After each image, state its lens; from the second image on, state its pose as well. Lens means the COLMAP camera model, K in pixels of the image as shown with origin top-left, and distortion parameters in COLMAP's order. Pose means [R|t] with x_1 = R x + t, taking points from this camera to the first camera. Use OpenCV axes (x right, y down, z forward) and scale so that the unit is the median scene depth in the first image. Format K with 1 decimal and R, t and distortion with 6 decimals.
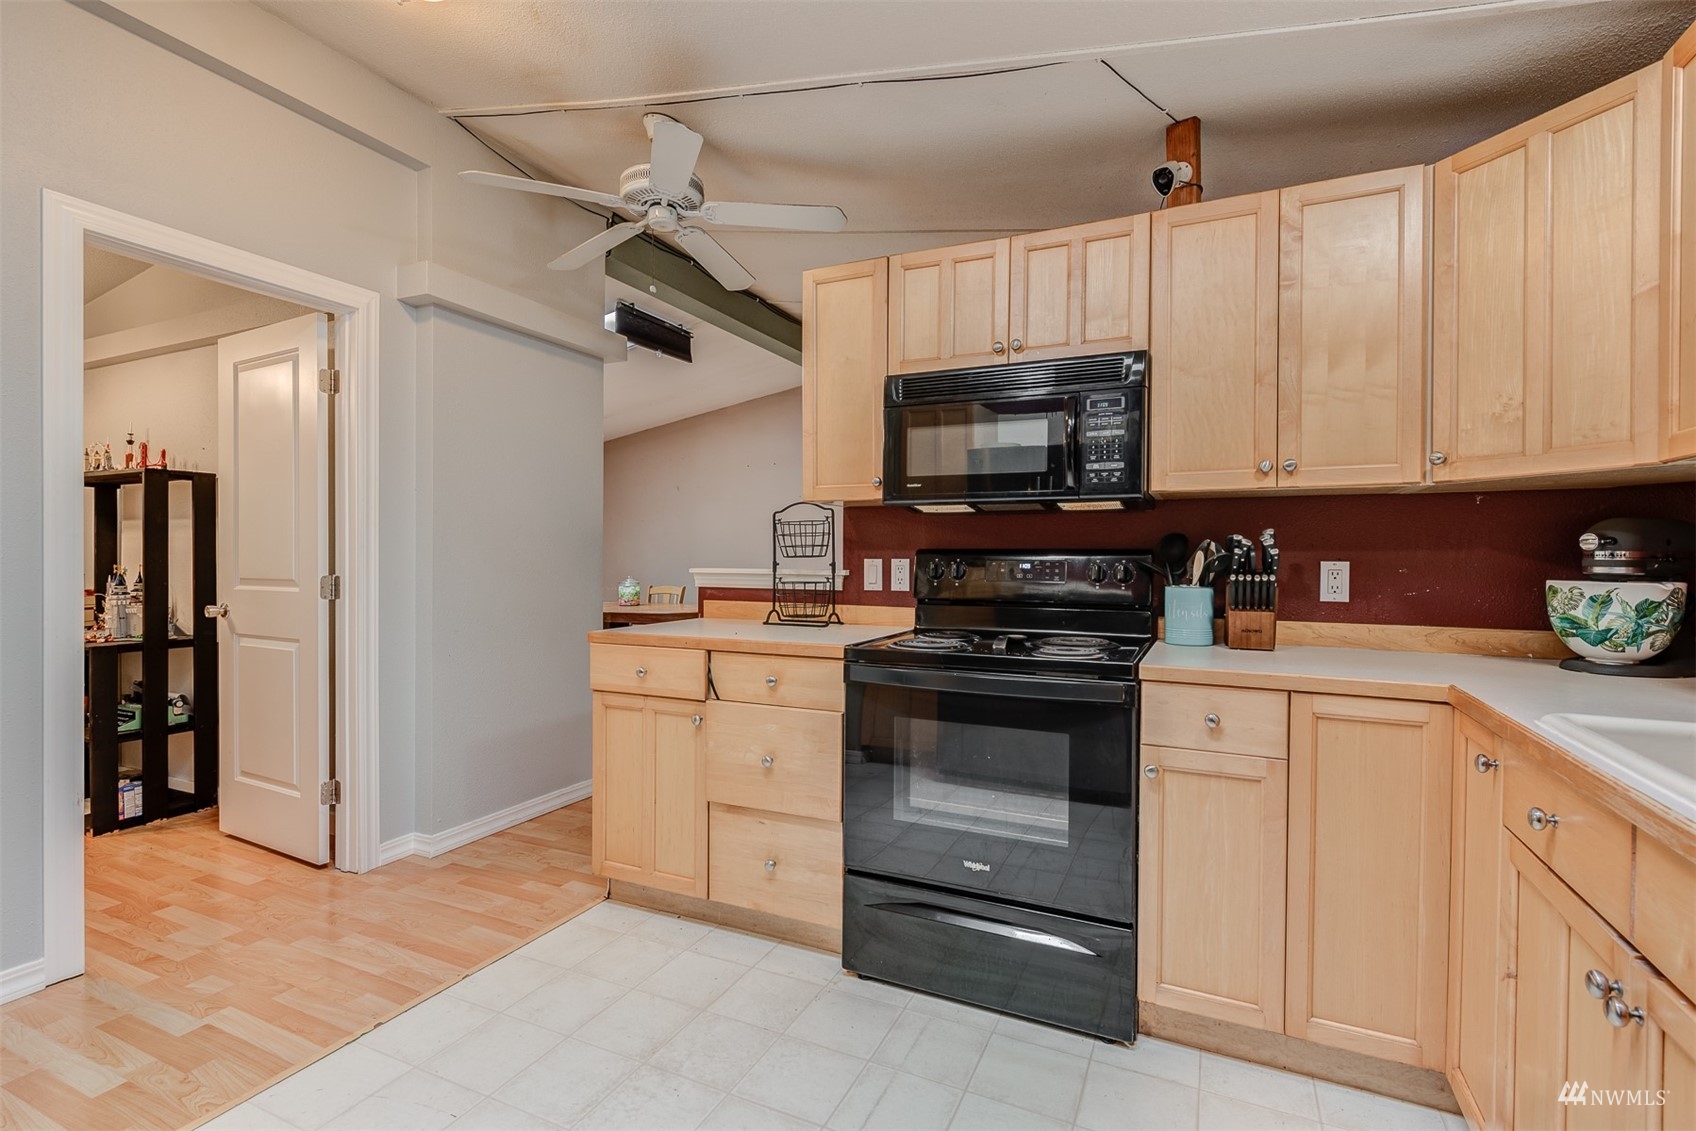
lens RADIAL K [[771.8, 0, 851.0], [0, 771.8, 558.6], [0, 0, 1]] dist [-0.001676, -0.000509]
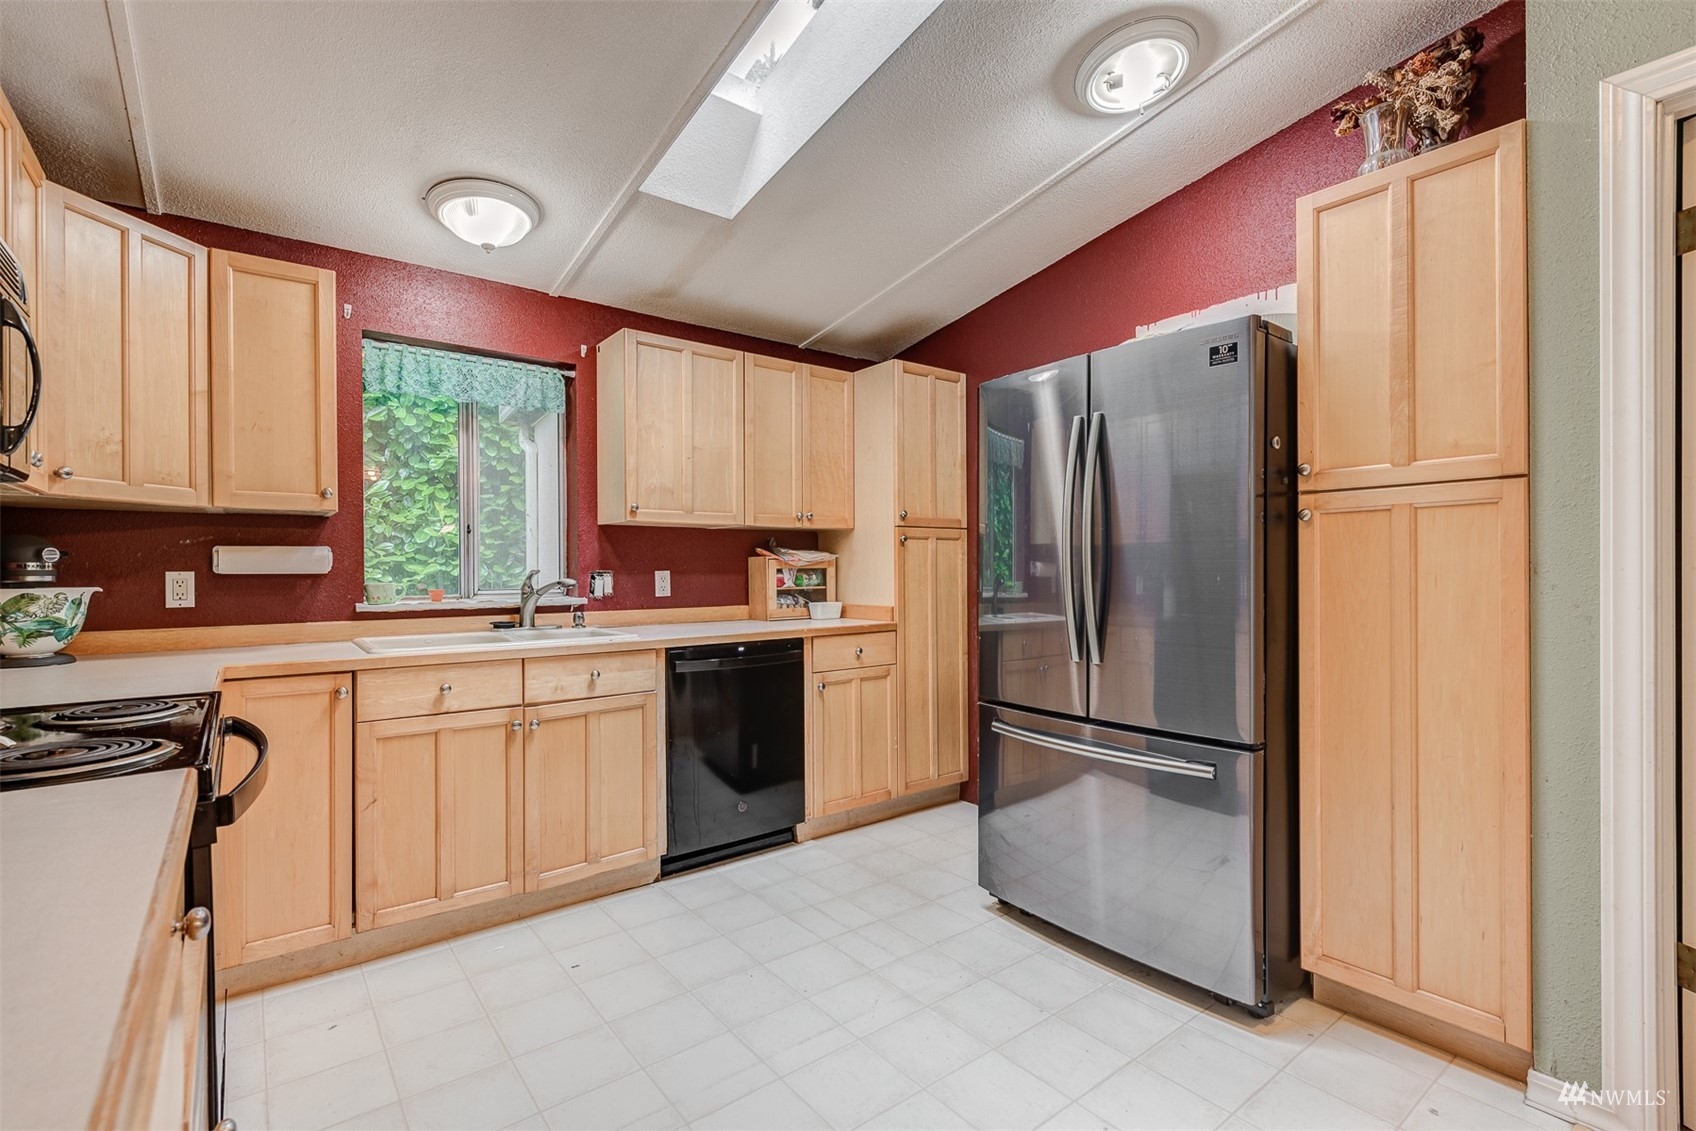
lens RADIAL K [[806.6, 0, 837.4], [0, 806.6, 565.5], [0, 0, 1]] dist [0.002288, -0.000575]
pose [[-0.904193, 0.000991, 0.427123, -0.523948], [0.004510, 0.999964, 0.007226, -0.006748], [-0.427100, 0.008460, -0.904165, 1.277219]]
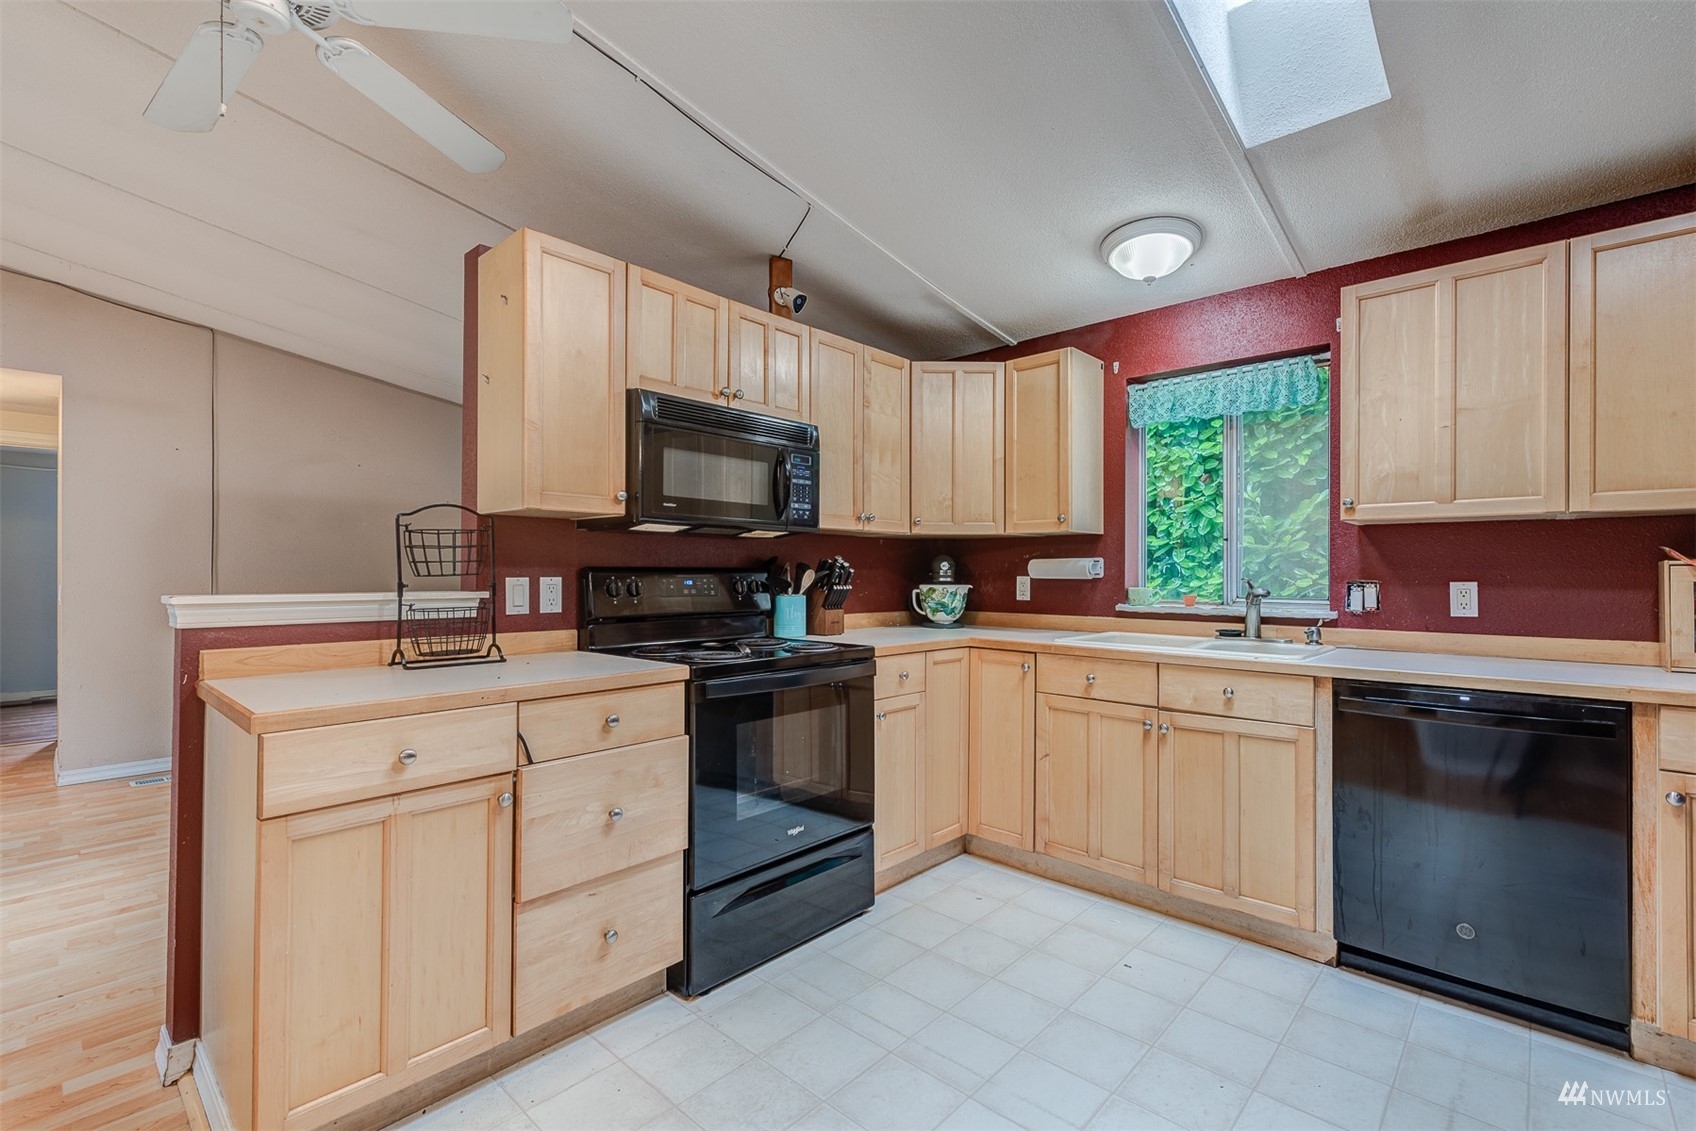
lens RADIAL K [[753.1, 0, 840.7], [0, 753.1, 568.1], [0, 0, 1]] dist [0.007347, -0.000585]
pose [[0.304608, 0.003552, 0.952471, -0.850173], [0.004919, 0.999974, -0.005302, -0.005280], [-0.952465, 0.006301, 0.304583, 0.514913]]
